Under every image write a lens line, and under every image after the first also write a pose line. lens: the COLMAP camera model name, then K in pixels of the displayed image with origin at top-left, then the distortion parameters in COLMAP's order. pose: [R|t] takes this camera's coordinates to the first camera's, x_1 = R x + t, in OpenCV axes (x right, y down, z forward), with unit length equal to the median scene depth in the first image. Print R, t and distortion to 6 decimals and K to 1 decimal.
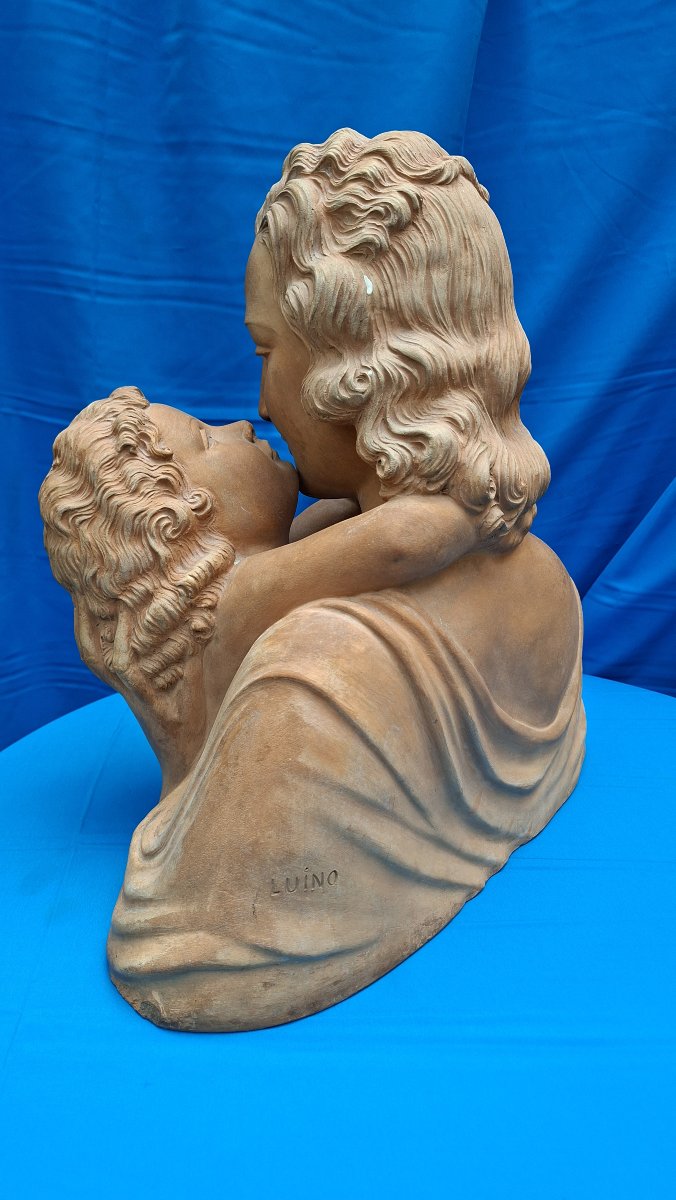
lens RADIAL K [[838.2, 0, 324.9], [0, 838.2, 589.7], [0, 0, 1]] dist [0.146536, -0.256430]
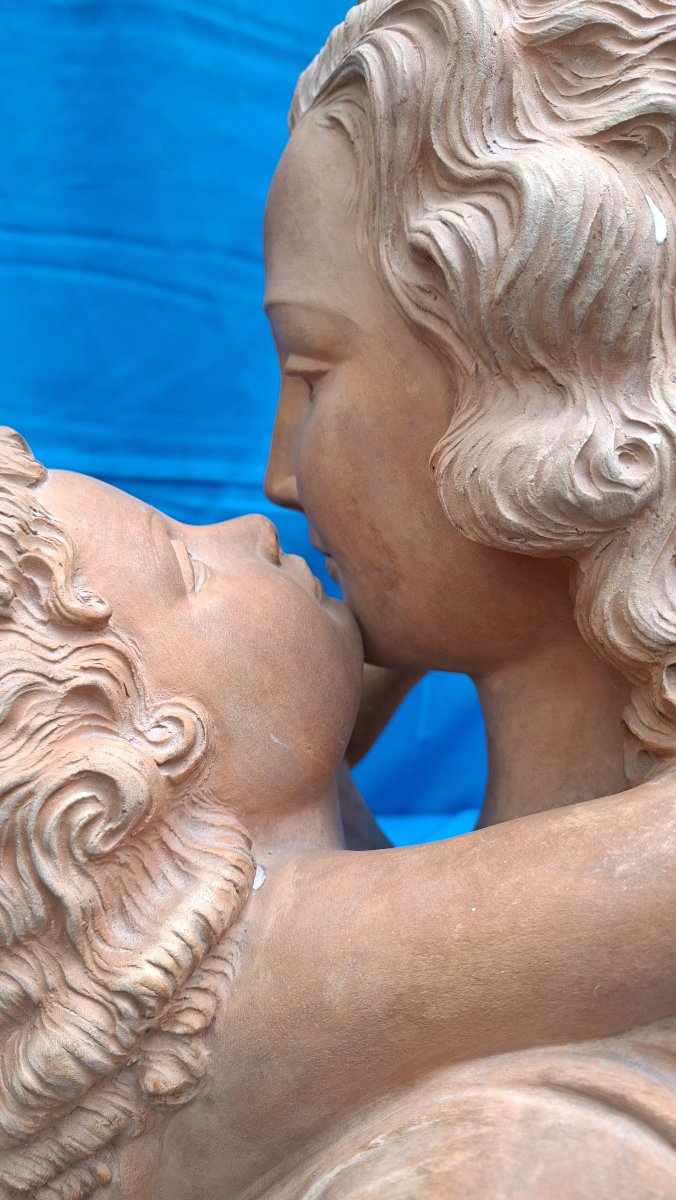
lens RADIAL K [[856.3, 0, 331.4], [0, 856.3, 596.4], [0, 0, 1]] dist [0.062357, -0.097663]
pose [[0.983706, 0.032821, 0.176764, -0.152919], [-0.027206, 0.999048, -0.034096, -0.159705], [-0.177715, 0.028731, 0.983662, 0.610836]]
